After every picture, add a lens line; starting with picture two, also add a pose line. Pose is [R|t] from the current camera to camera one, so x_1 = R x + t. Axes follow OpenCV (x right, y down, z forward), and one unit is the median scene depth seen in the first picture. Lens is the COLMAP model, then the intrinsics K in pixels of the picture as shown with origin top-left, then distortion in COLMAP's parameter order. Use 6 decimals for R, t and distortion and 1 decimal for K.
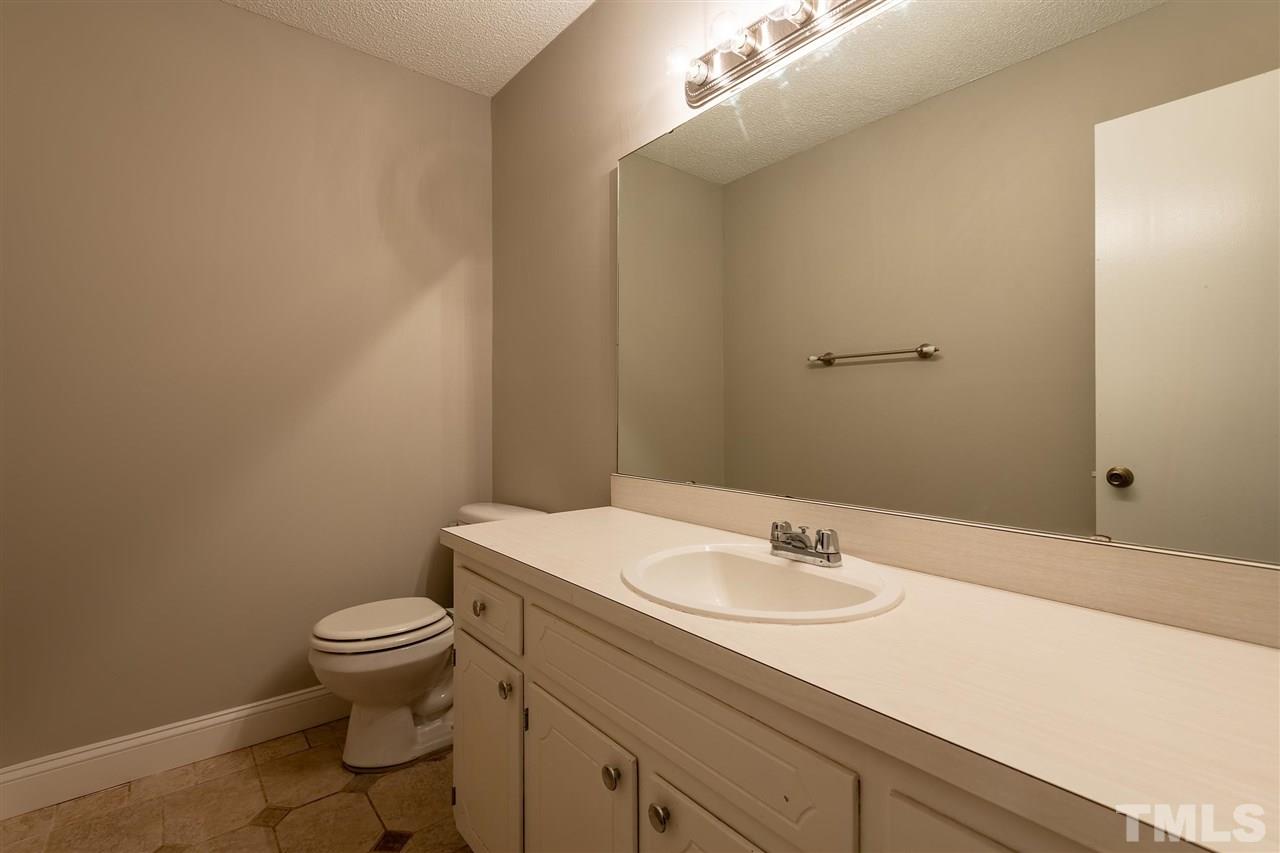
lens RADIAL K [[578.4, 0, 635.4], [0, 578.4, 423.7], [0, 0, 1]] dist [0.036506, -0.023028]
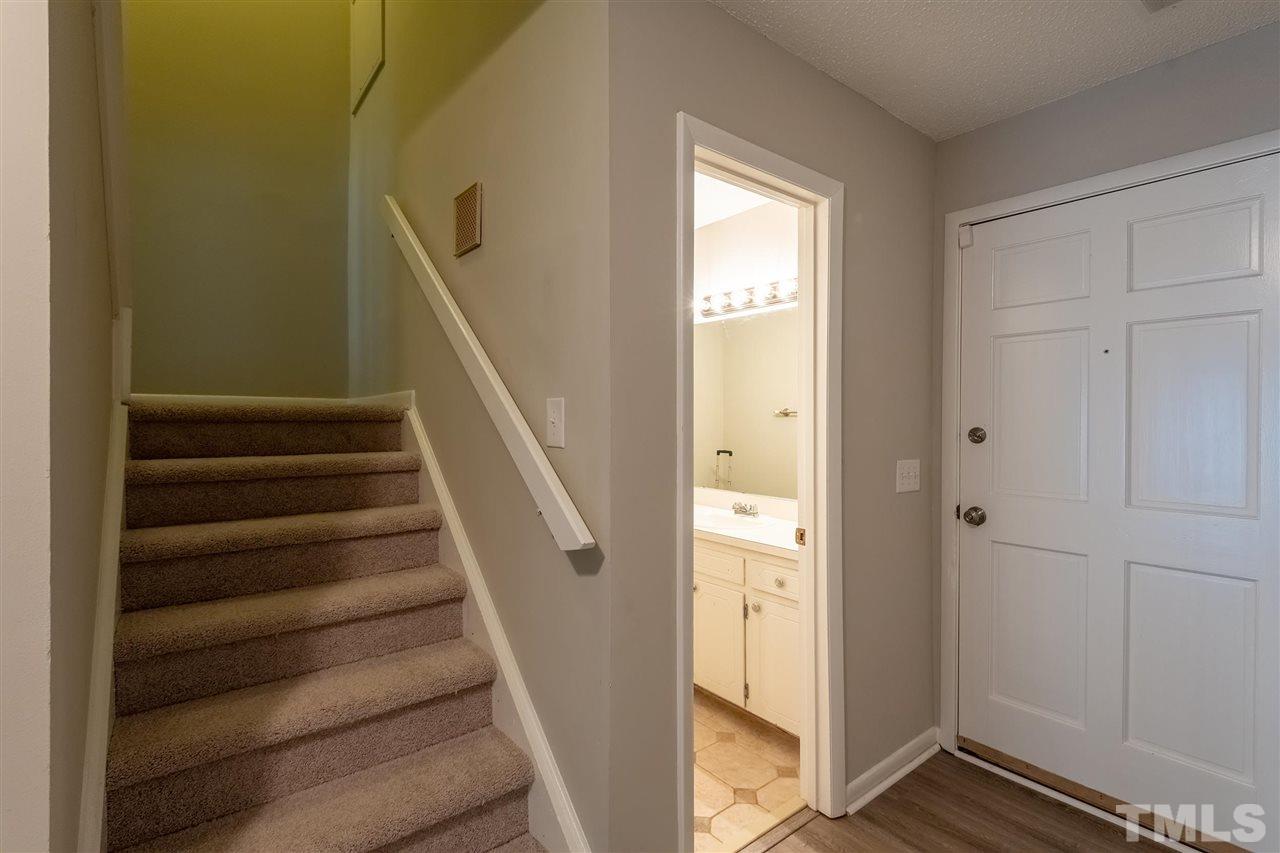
lens RADIAL K [[578.4, 0, 635.4], [0, 578.4, 423.7], [0, 0, 1]] dist [0.036506, -0.023028]
pose [[0.999861, 0.000442, -0.016640, -0.170000], [-0.000593, 0.999959, -0.009059, -0.164823], [0.016635, 0.009067, 0.999821, -1.655288]]
